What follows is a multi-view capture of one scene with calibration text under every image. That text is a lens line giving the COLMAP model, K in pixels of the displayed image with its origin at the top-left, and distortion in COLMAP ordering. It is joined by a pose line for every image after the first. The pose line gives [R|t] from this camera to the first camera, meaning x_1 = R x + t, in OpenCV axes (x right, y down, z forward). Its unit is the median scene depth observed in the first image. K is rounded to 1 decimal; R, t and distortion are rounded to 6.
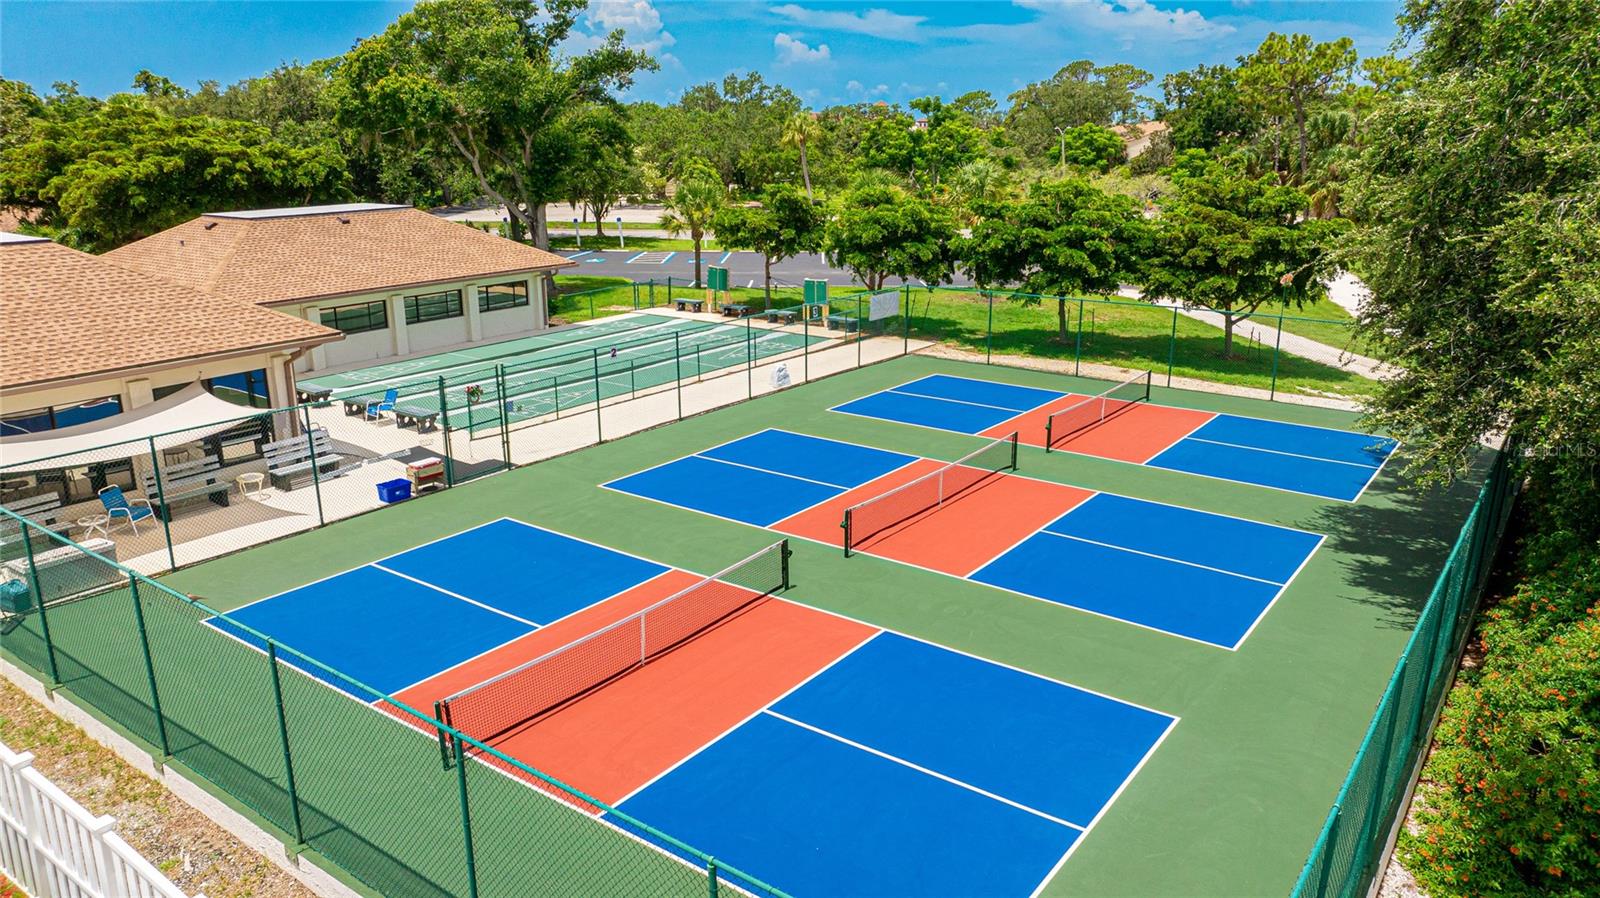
lens RADIAL K [[1132.4, 0, 796.2], [0, 1132.4, 451.0], [0, 0, 1]] dist [-0.006624, 0.003410]
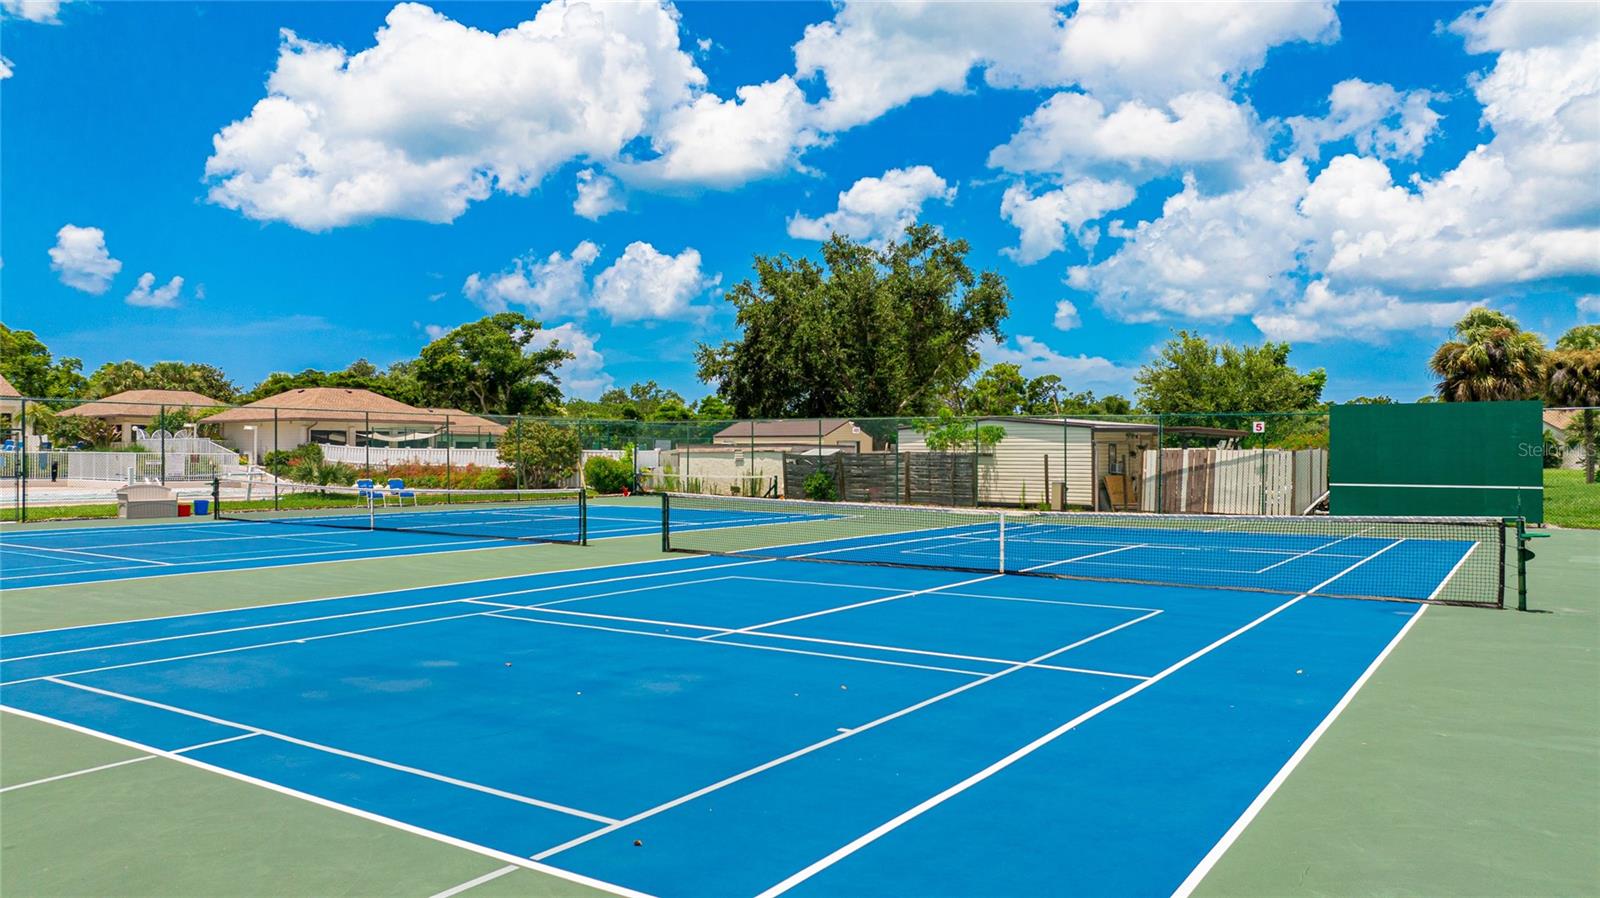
lens RADIAL K [[1132.4, 0, 798.4], [0, 1132.4, 453.2], [0, 0, 1]] dist [-0.006624, 0.003410]
pose [[0.997952, 0.003563, 0.063865, 0.150927], [0.014331, 0.960609, -0.277534, 0.401417], [-0.062338, 0.277881, 0.958591, -0.934117]]
